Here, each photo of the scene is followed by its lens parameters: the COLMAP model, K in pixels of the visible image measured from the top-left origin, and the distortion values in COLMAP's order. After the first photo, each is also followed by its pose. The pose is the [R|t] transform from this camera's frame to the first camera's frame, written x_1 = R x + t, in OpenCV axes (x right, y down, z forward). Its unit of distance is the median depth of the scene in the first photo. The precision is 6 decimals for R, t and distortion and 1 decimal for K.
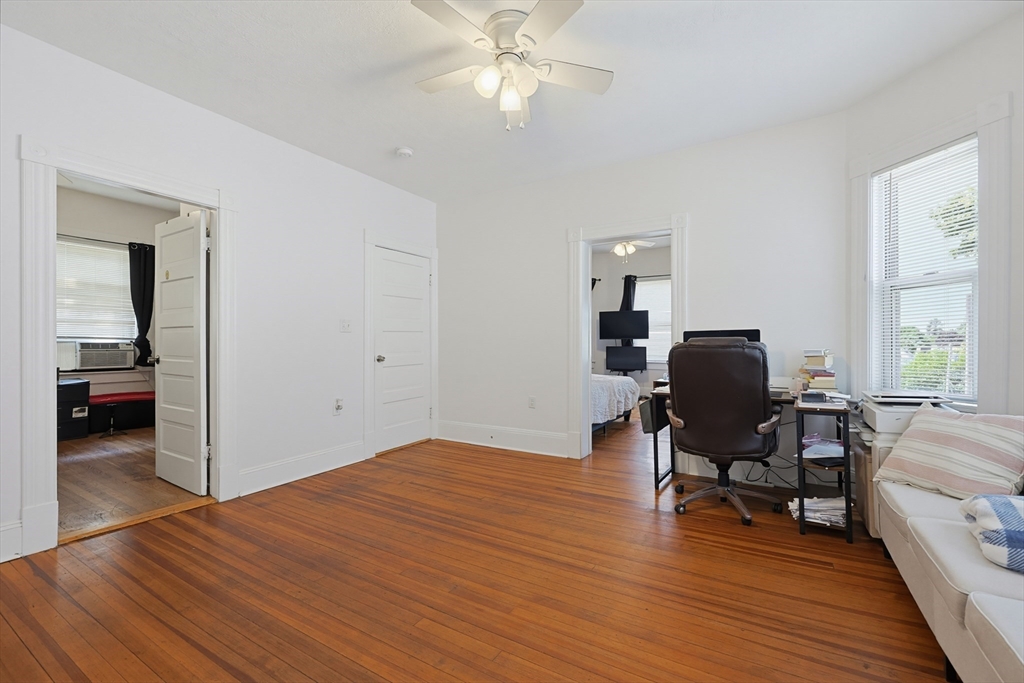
lens RADIAL K [[432.2, 0, 512.0], [0, 432.2, 319.4], [0, 0, 1]] dist [0.000341, 0.000346]
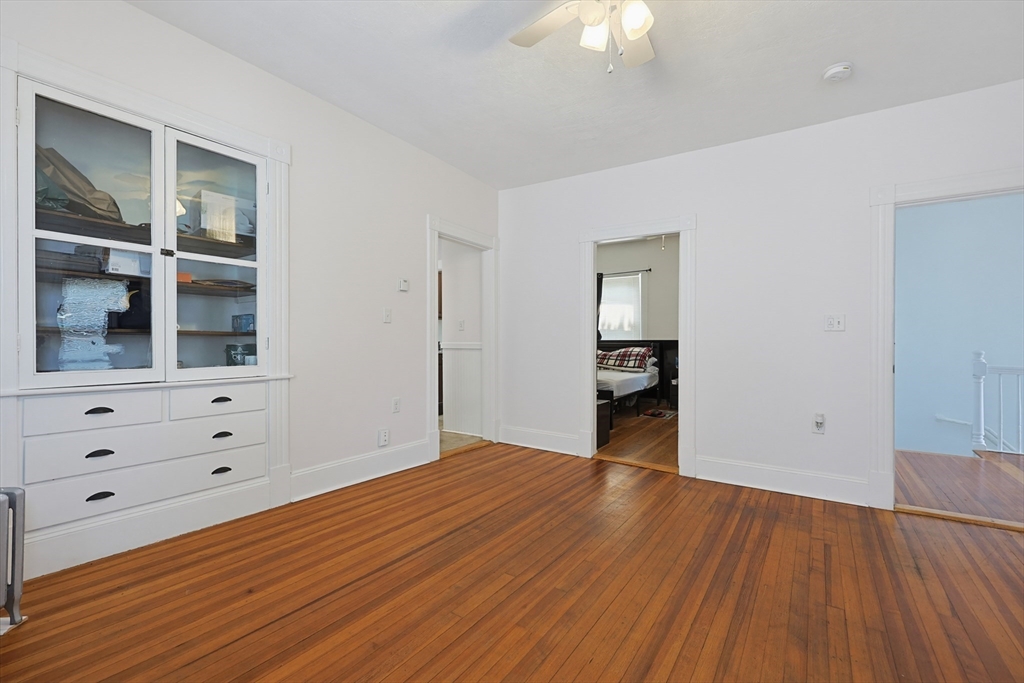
lens RADIAL K [[442.6, 0, 516.7], [0, 442.6, 341.4], [0, 0, 1]] dist [-0.001418, -0.000067]
pose [[-0.043800, 0.001728, -0.999039, 0.620453], [0.038829, 0.999246, 0.000026, 0.044421], [0.998285, -0.038790, -0.043834, 0.697771]]
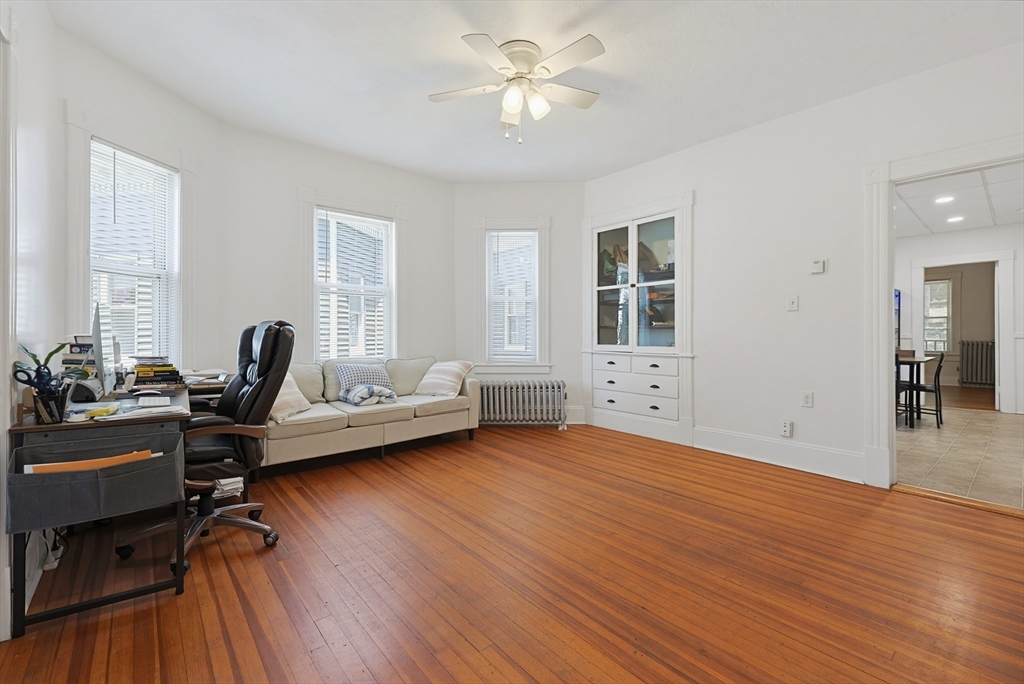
lens RADIAL K [[439.7, 0, 515.4], [0, 439.7, 334.4], [0, 0, 1]] dist [-0.000963, -0.000201]
pose [[-0.951519, 0.001414, 0.307586, -0.282612], [-0.011887, 0.999073, -0.041366, 0.101319], [-0.307360, -0.043017, -0.950621, 1.670932]]
